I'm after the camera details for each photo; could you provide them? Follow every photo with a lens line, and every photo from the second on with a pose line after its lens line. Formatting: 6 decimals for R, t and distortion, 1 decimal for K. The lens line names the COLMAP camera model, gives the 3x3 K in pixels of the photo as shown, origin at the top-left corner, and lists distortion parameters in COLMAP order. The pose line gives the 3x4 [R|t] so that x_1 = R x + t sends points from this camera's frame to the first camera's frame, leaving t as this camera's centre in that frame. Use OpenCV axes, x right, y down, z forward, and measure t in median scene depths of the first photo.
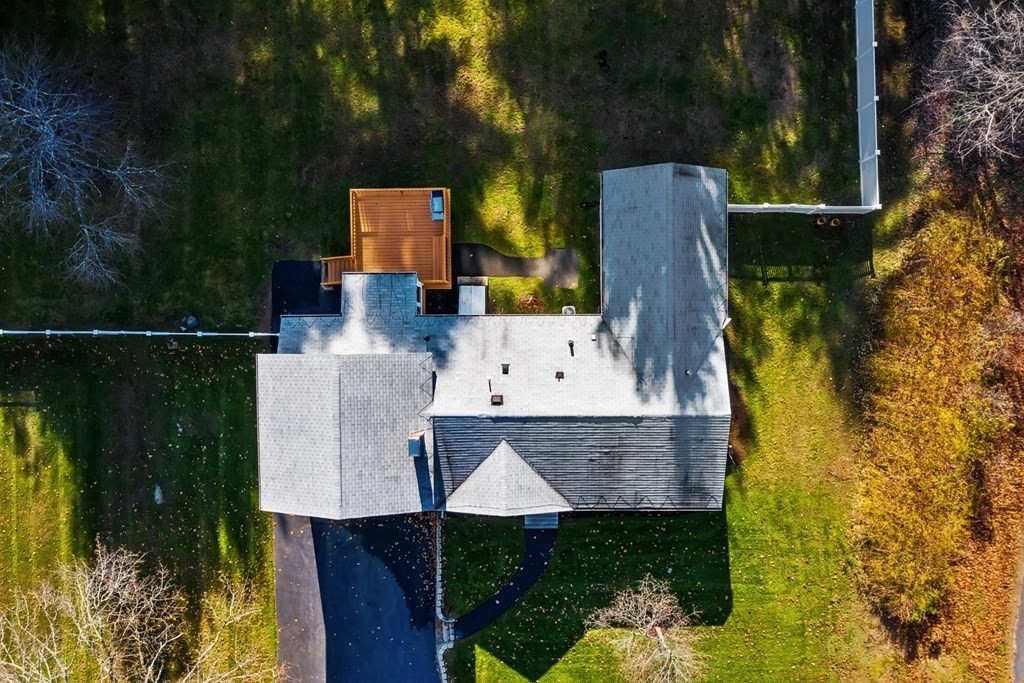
lens RADIAL K [[824.1, 0, 512.0], [0, 824.1, 341.5], [0, 0, 1]] dist [-0.004920, -0.009031]
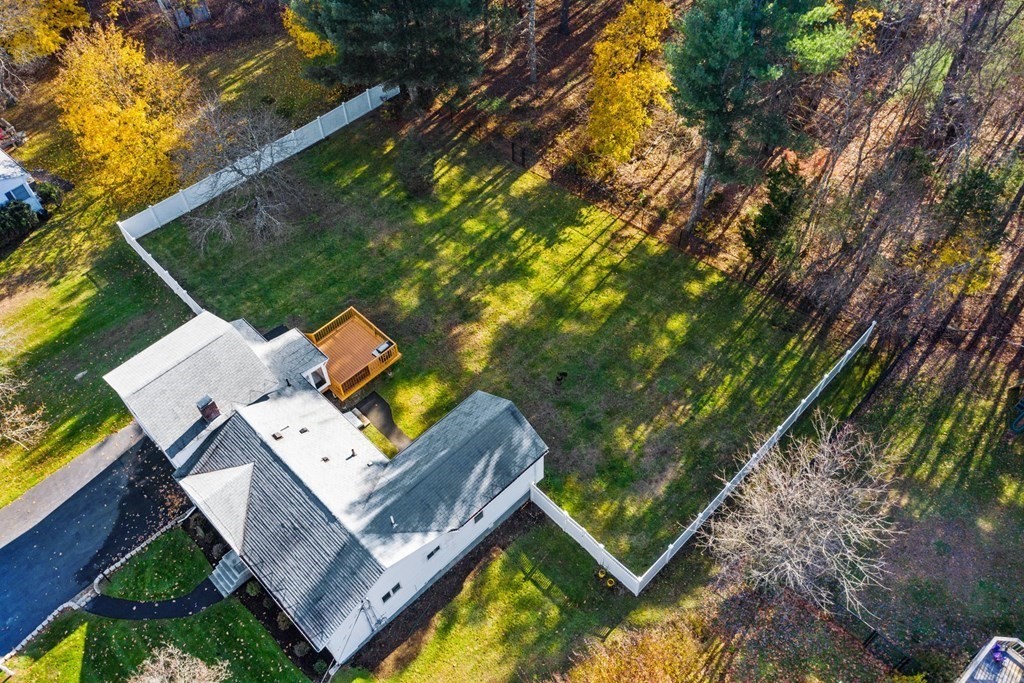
lens RADIAL K [[824.1, 0, 512.0], [0, 824.1, 341.5], [0, 0, 1]] dist [-0.004920, -0.009031]
pose [[0.700669, 0.556070, -0.447045, 0.614338], [-0.713480, 0.548749, -0.435684, 0.245838], [0.003044, 0.624228, 0.781236, -0.039832]]
